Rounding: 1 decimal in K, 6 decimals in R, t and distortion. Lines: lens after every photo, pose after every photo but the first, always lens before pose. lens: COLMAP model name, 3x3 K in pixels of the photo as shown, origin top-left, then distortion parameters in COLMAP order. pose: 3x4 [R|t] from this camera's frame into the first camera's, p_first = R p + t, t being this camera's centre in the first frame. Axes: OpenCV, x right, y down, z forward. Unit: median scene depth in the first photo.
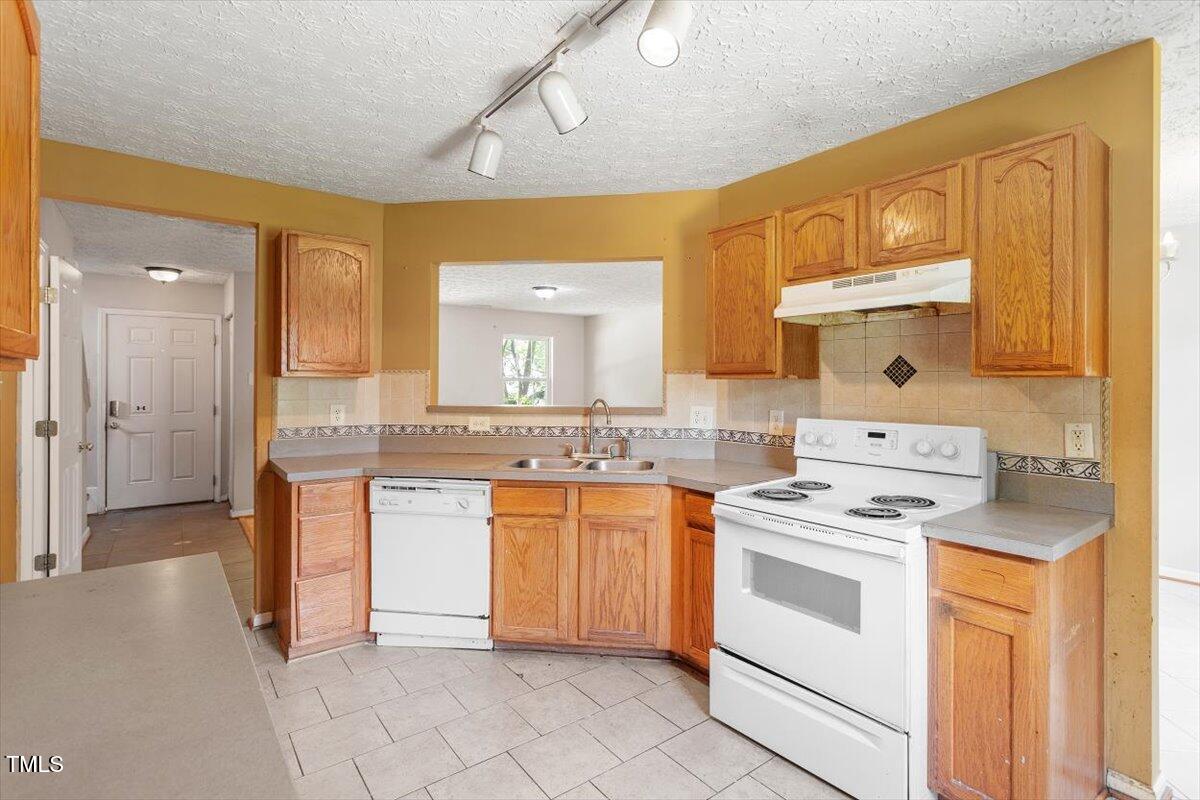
lens RADIAL K [[571.2, 0, 608.0], [0, 571.2, 390.1], [0, 0, 1]] dist [0.000942, 0.000073]
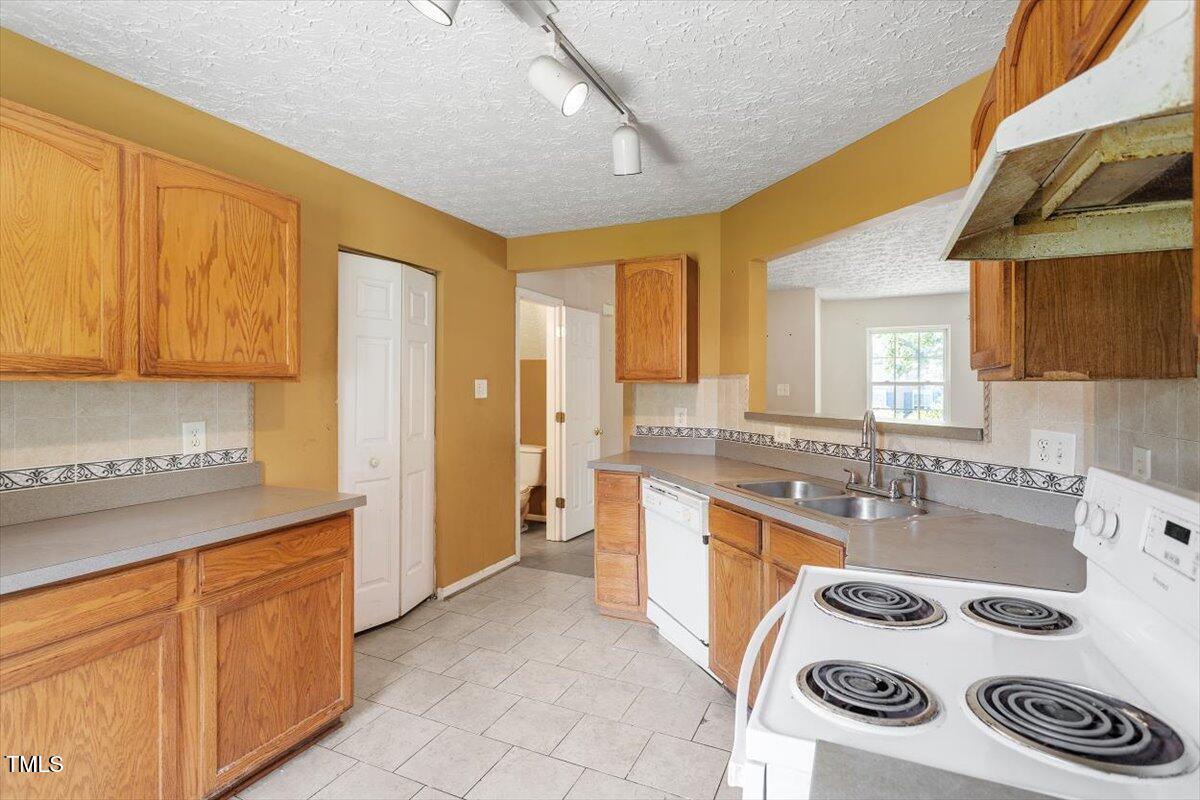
lens RADIAL K [[577.2, 0, 602.3], [0, 577.2, 391.9], [0, 0, 1]] dist [-0.000157, 0.000052]
pose [[0.470744, 0.006186, -0.882248, 0.444629], [-0.008443, 0.999961, 0.002506, -0.007031], [0.882230, 0.006269, 0.470777, 0.353426]]
